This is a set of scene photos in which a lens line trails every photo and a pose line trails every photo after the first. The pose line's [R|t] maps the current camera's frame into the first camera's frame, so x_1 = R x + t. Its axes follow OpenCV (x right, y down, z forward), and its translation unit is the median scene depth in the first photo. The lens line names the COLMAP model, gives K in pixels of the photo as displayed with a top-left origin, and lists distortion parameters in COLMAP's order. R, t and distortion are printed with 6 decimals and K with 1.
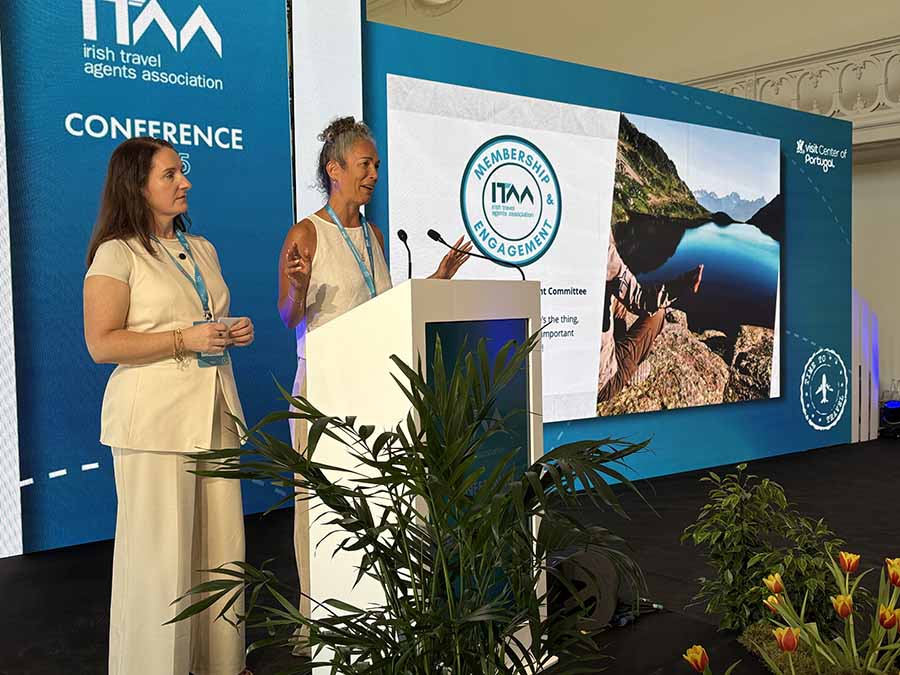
lens RADIAL K [[990.0, 0, 450.0], [0, 990.0, 337.5], [0, 0, 1]] dist [0.009153, -0.015369]
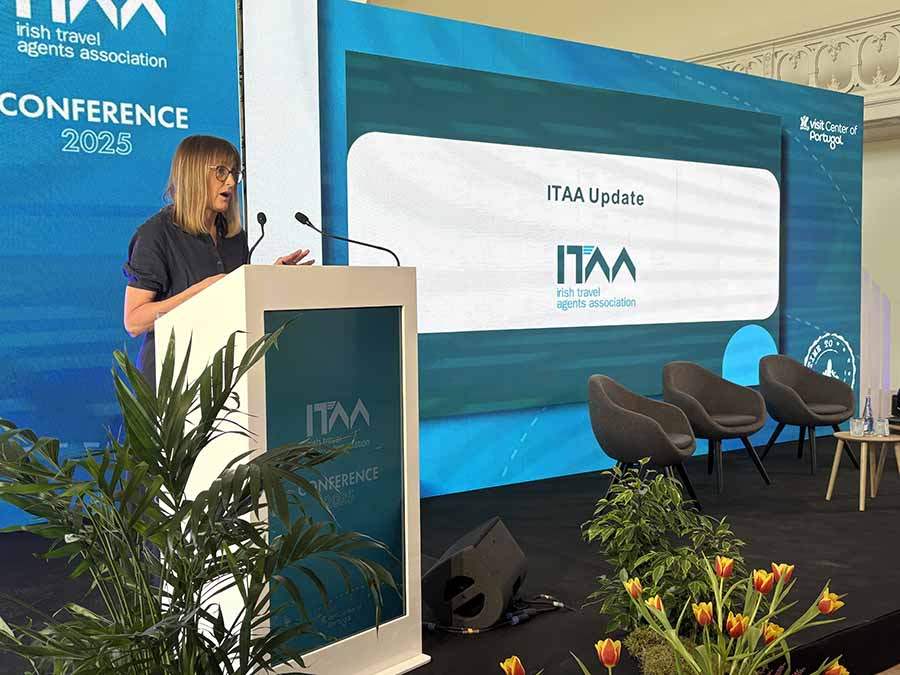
lens RADIAL K [[997.0, 0, 440.8], [0, 997.0, 334.0], [0, 0, 1]] dist [-0.001041, 0.044914]
pose [[0.998543, 0.006484, -0.053572, 0.101358], [-0.005584, 0.999841, 0.016940, -0.004612], [0.053674, -0.016616, 0.998420, 0.022319]]
